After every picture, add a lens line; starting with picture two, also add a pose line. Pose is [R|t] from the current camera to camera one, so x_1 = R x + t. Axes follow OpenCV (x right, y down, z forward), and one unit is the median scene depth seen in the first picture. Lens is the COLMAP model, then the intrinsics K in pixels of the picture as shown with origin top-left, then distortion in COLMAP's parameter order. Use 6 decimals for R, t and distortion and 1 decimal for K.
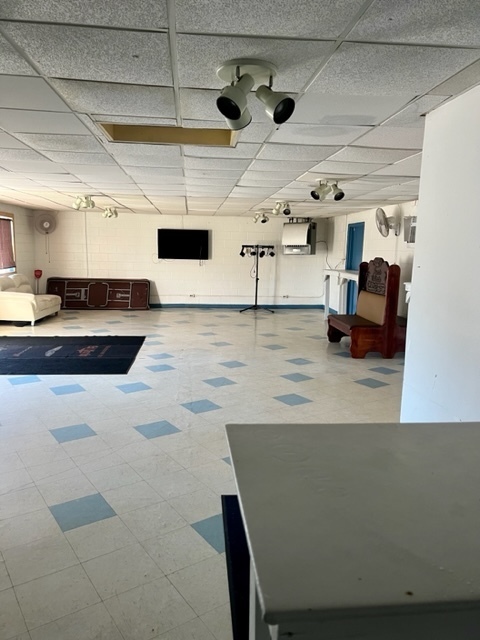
lens RADIAL K [[477.8, 0, 240.3], [0, 477.8, 323.8], [0, 0, 1]] dist [0.054341, -0.034041]
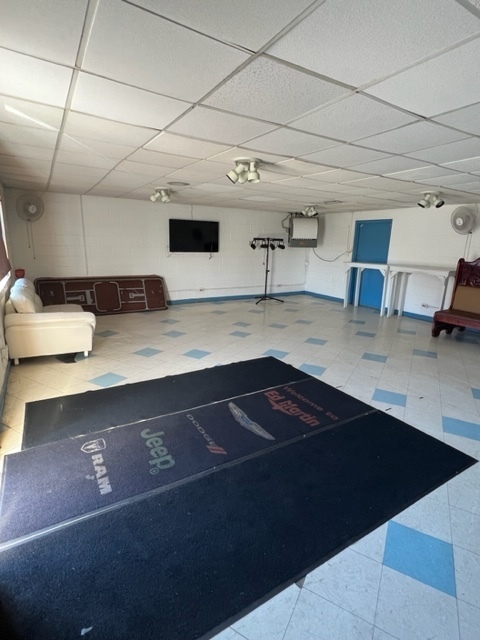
lens RADIAL K [[318.8, 0, 240.5], [0, 318.8, 314.8], [0, 0, 1]] dist [-0.001780, 0.000471]
pose [[0.898610, -0.094374, 0.428478, -0.326773], [0.060808, 0.993956, 0.091395, -0.065030], [-0.434514, -0.056073, 0.898918, 0.392094]]
